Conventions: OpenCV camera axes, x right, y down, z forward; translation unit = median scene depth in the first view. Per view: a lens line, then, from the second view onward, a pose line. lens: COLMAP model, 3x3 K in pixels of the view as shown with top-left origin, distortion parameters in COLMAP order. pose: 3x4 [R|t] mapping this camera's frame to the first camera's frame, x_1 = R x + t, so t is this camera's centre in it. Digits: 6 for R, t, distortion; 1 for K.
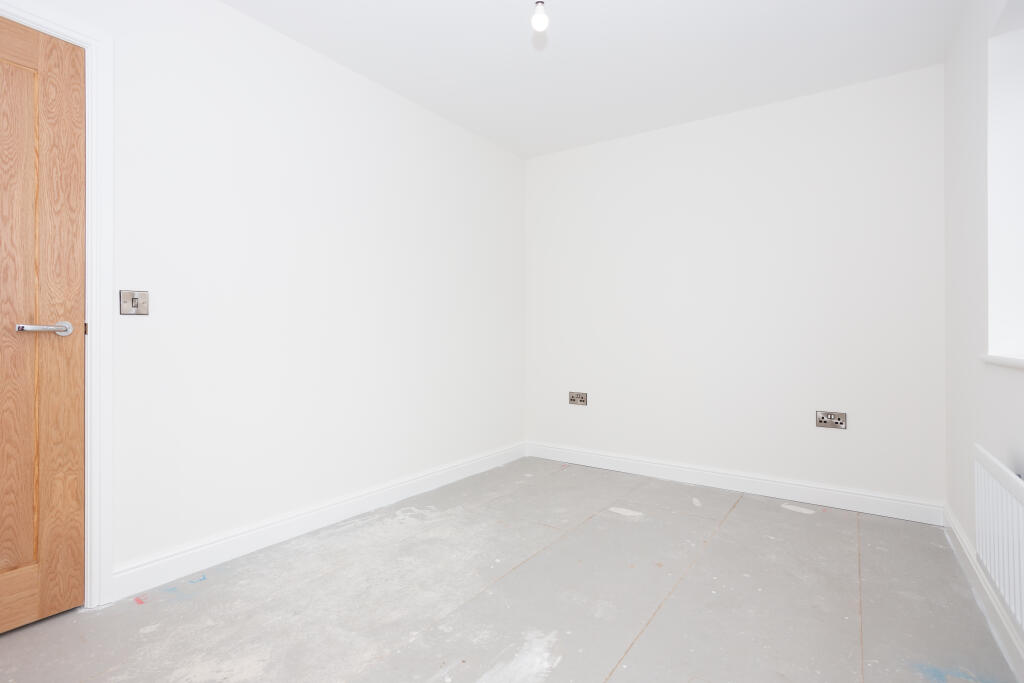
lens RADIAL K [[495.1, 0, 506.0], [0, 495.1, 343.9], [0, 0, 1]] dist [-0.062286, 0.033068]
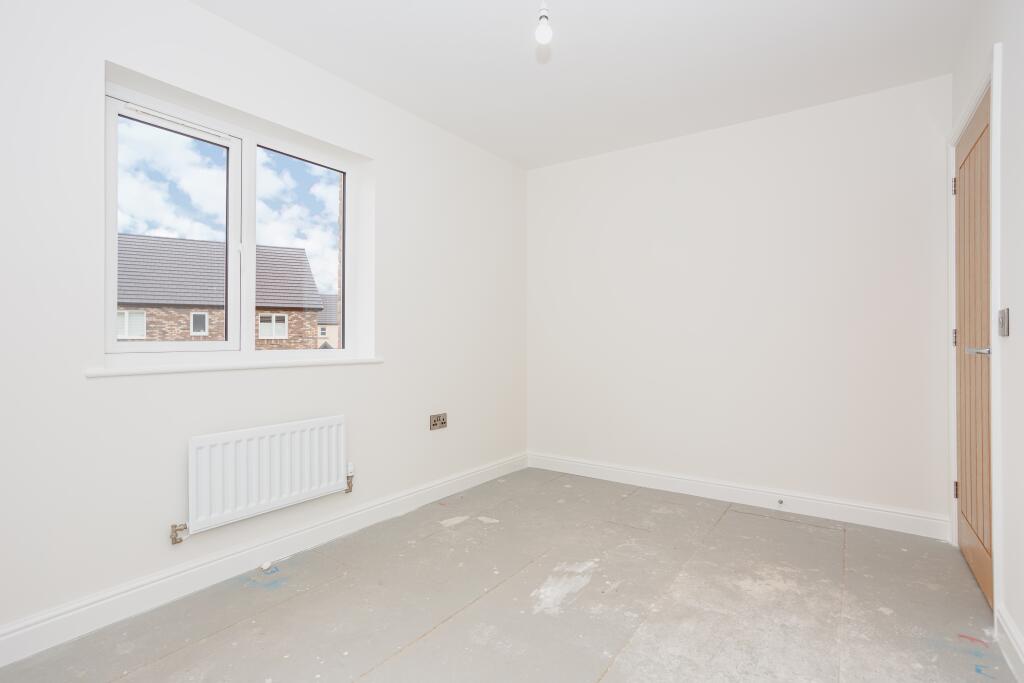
lens RADIAL K [[495.1, 0, 506.0], [0, 495.1, 343.9], [0, 0, 1]] dist [-0.062286, 0.033068]
pose [[-0.999934, -0.009788, -0.005935, 0.155969], [-0.009995, 0.999305, 0.035904, -0.067259], [0.005580, 0.035961, -0.999338, 1.836871]]
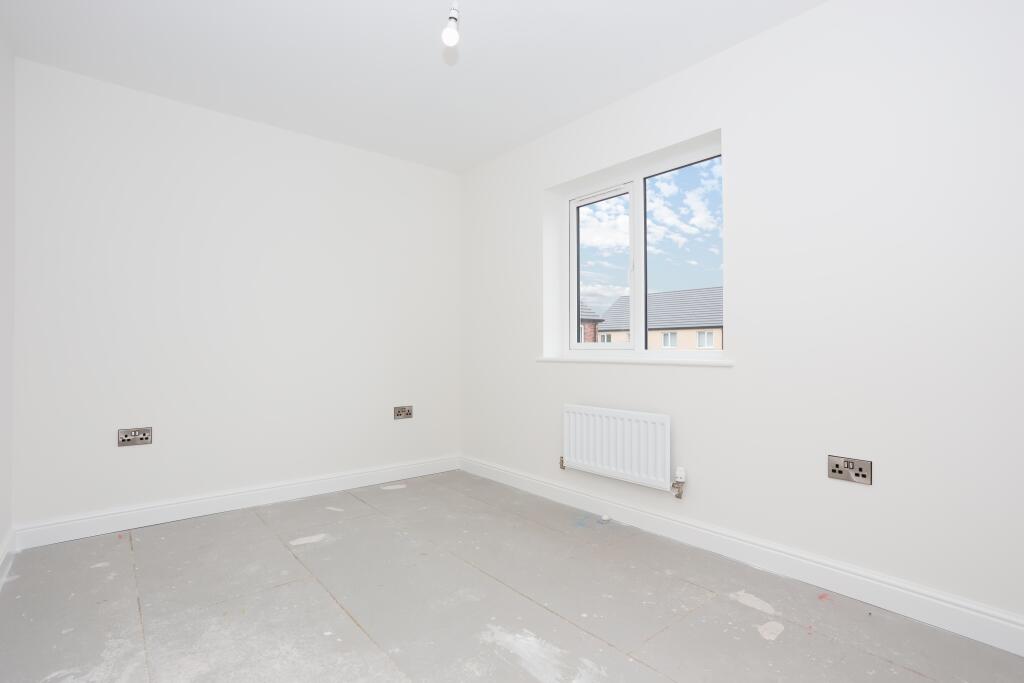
lens RADIAL K [[495.1, 0, 506.0], [0, 495.1, 343.9], [0, 0, 1]] dist [-0.062286, 0.033068]
pose [[0.258587, -0.000848, 0.965988, -0.799891], [0.026085, 0.999641, -0.006105, -0.015048], [-0.965636, 0.026776, 0.258516, 0.580706]]
